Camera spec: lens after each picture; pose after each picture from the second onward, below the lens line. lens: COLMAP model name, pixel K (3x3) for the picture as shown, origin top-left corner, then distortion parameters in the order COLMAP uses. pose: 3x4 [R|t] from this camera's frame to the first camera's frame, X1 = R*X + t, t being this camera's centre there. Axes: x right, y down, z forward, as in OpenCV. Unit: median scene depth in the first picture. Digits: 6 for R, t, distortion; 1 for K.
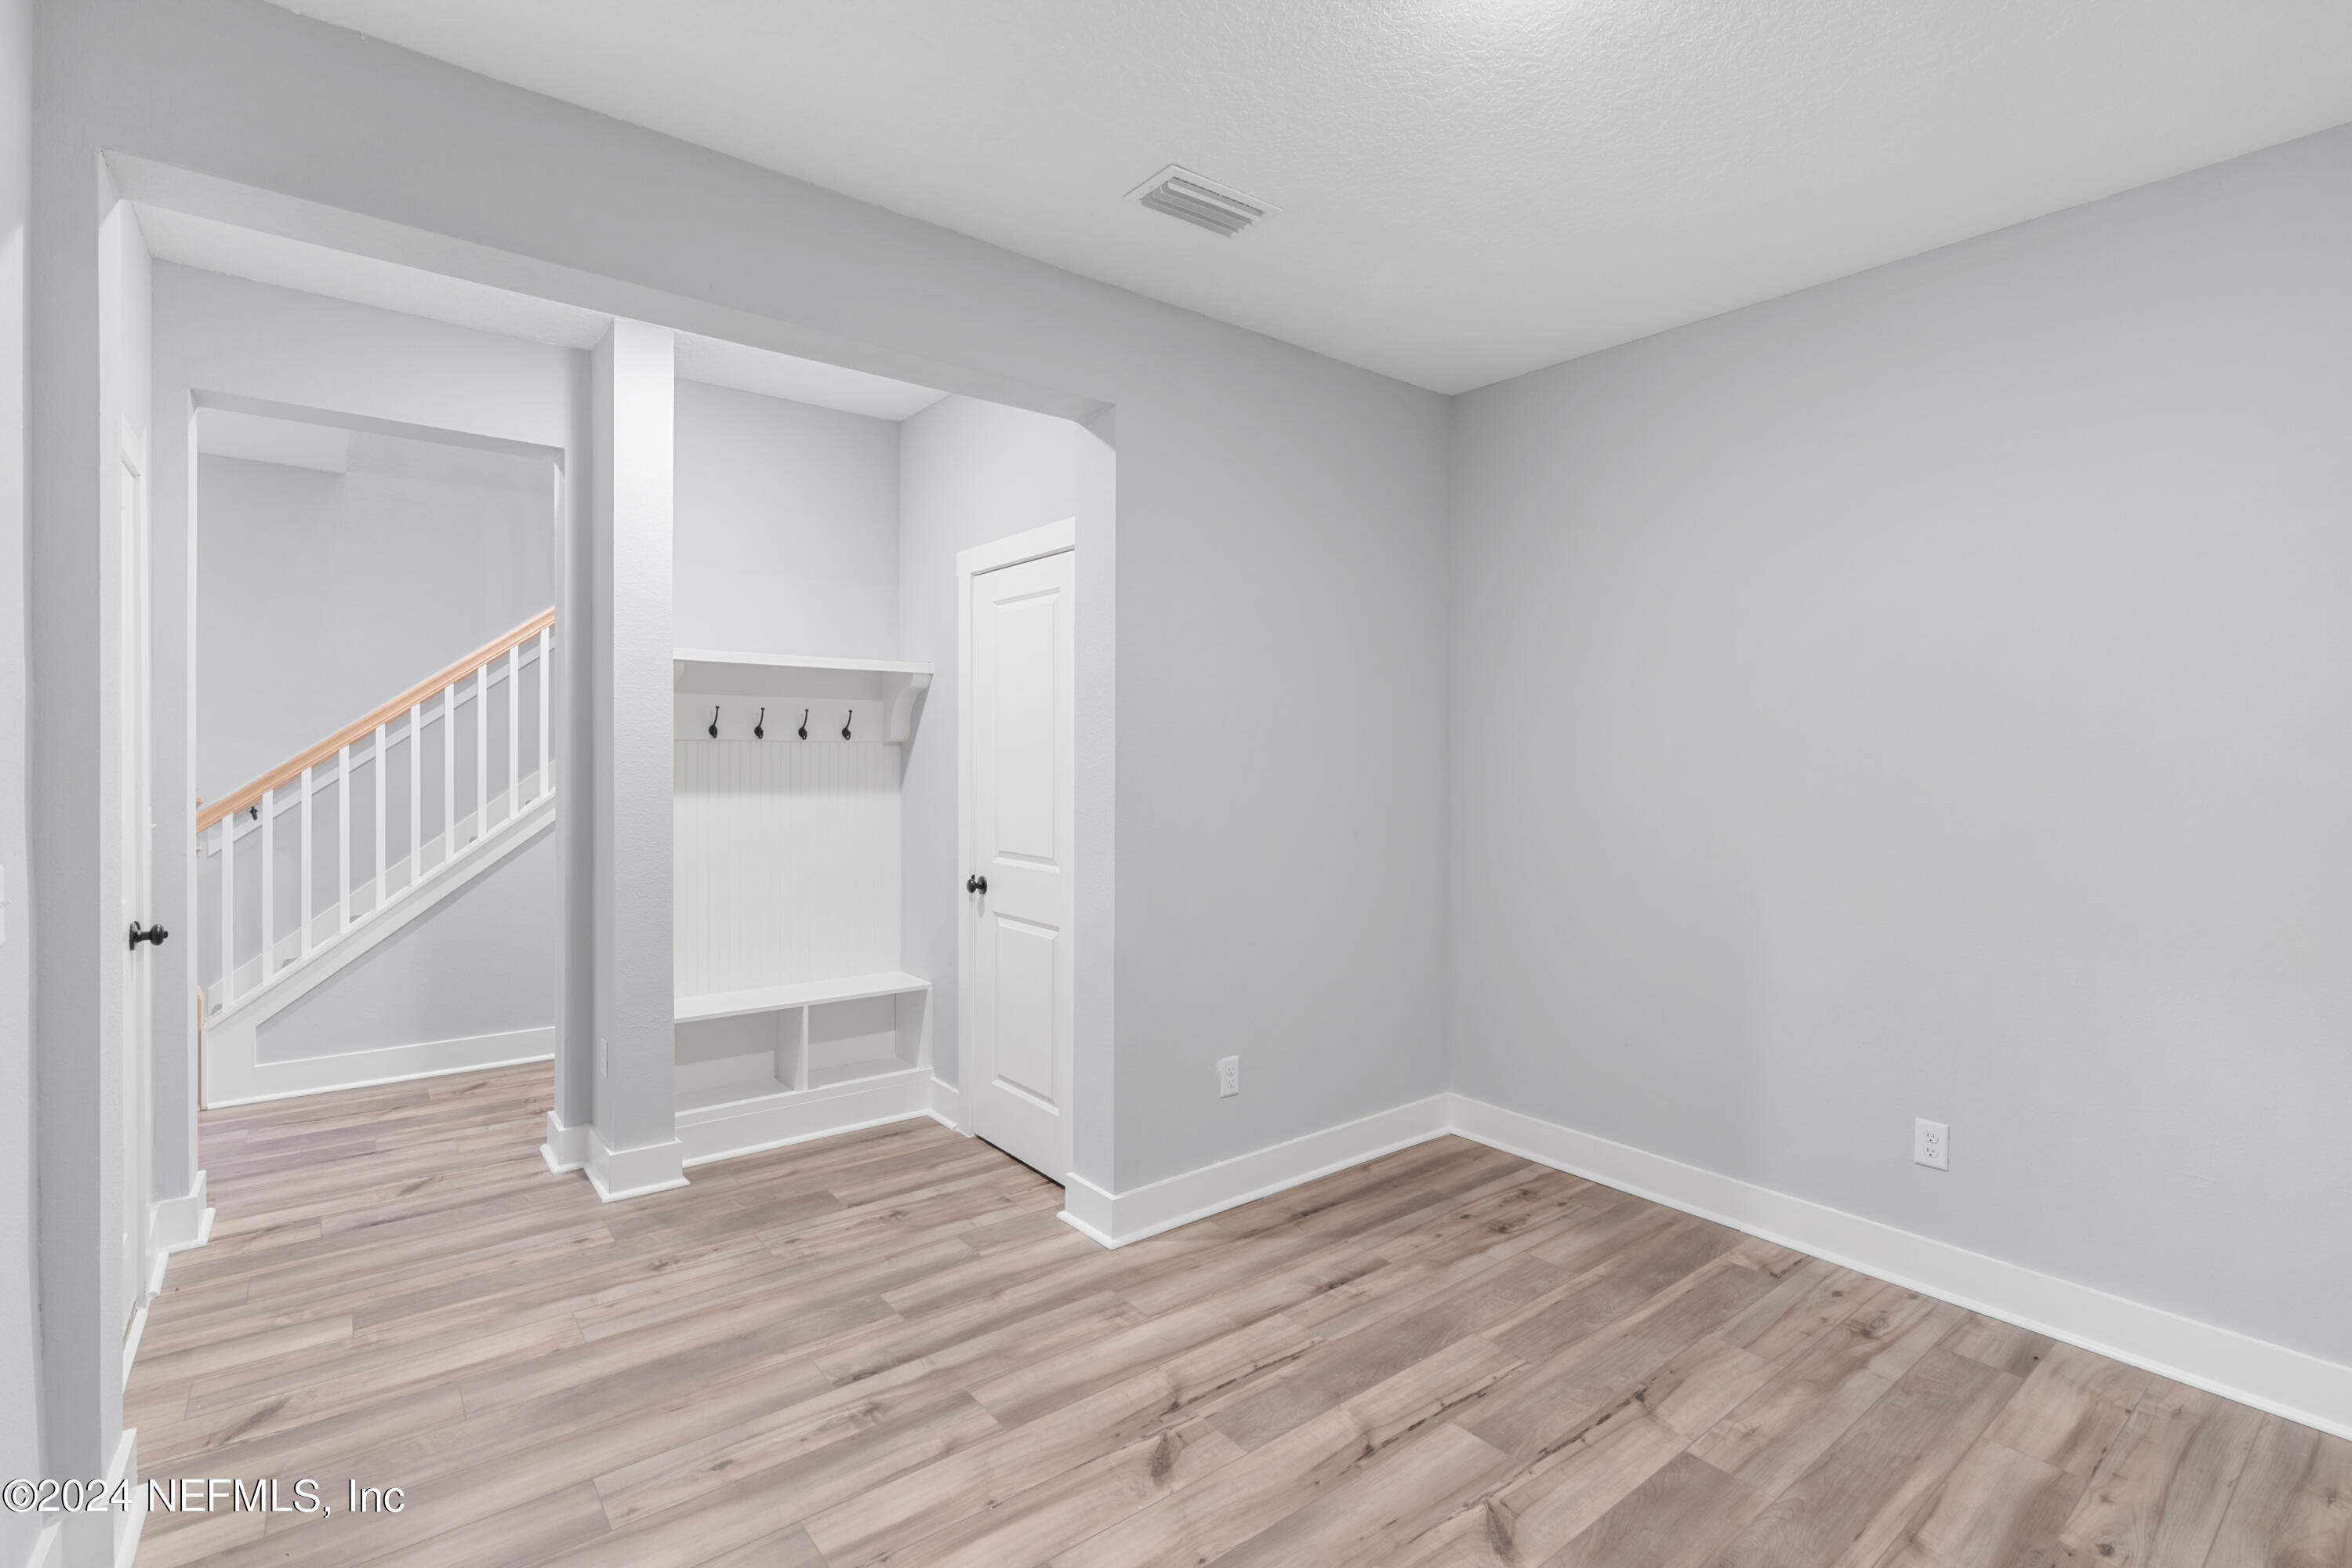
lens RADIAL K [[1071.3, 0, 1158.1], [0, 1071.3, 771.3], [0, 0, 1]] dist [-0.004153, 0.001185]
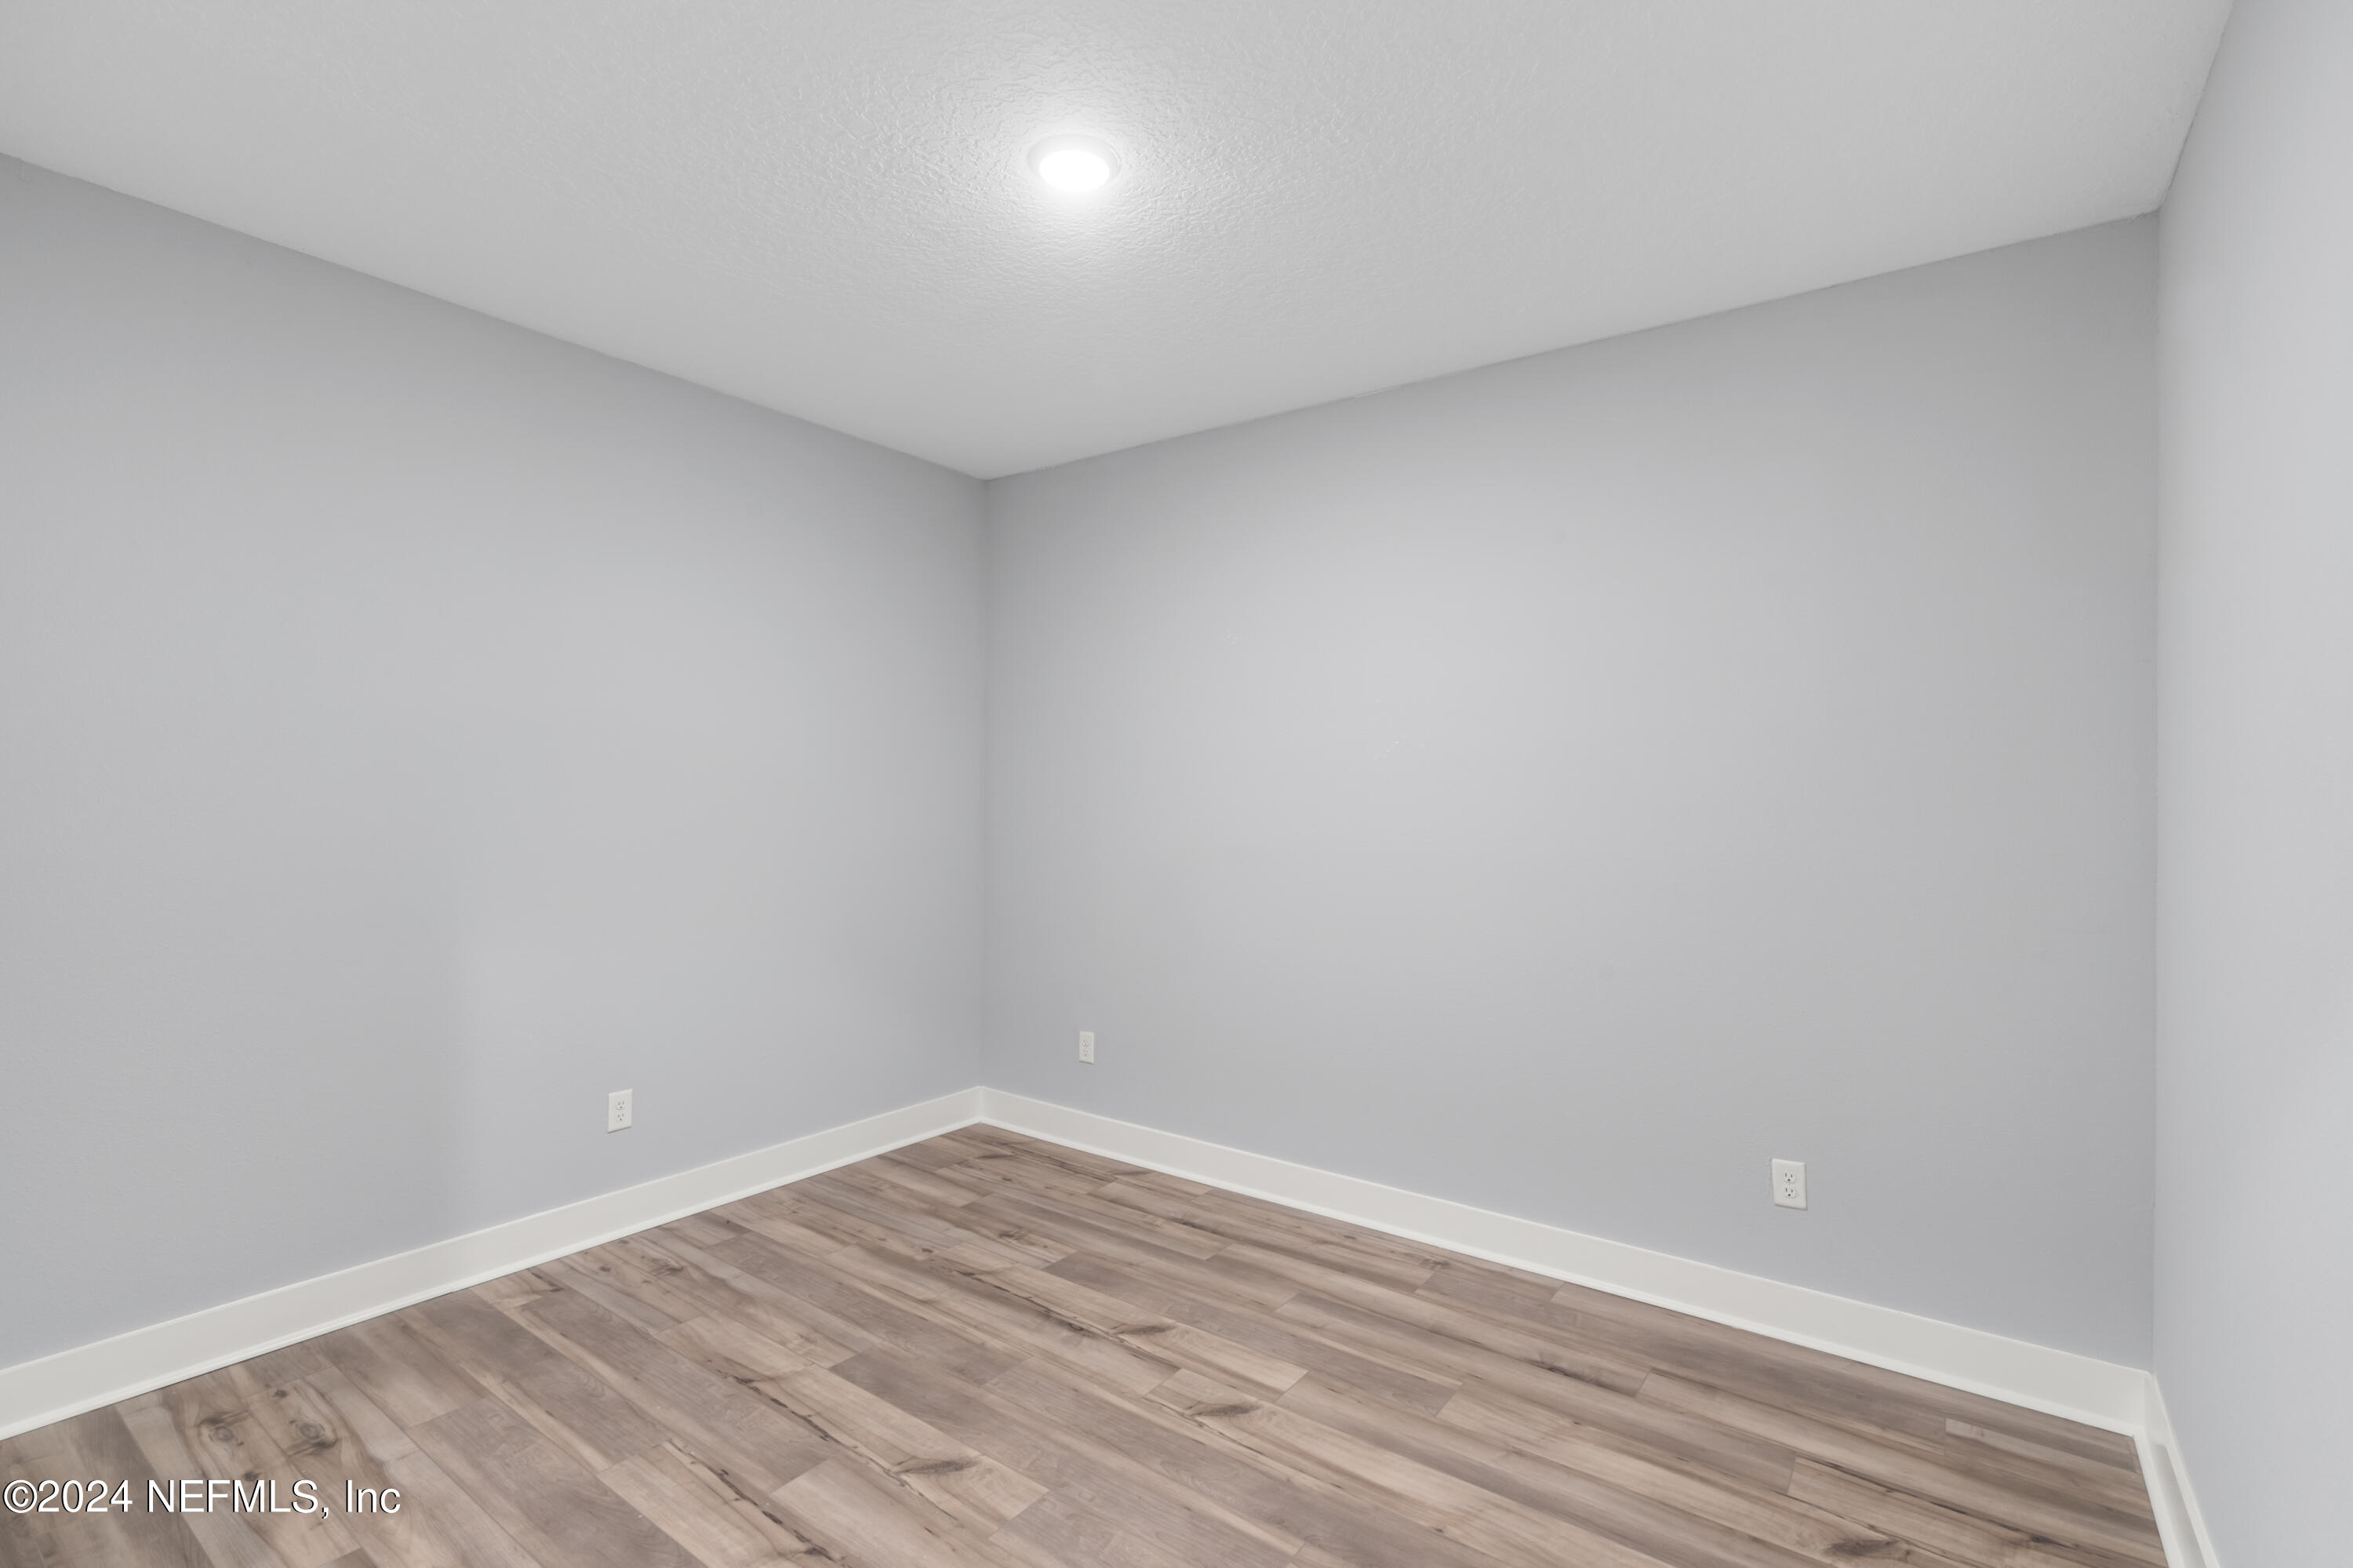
lens RADIAL K [[1071.7, 0, 1152.7], [0, 1071.7, 795.1], [0, 0, 1]] dist [-0.004153, 0.001185]
pose [[-0.250778, -0.015480, 0.967921, -0.656100], [0.006700, 0.999820, 0.017727, -0.021407], [-0.968021, 0.010930, -0.250629, 0.826908]]
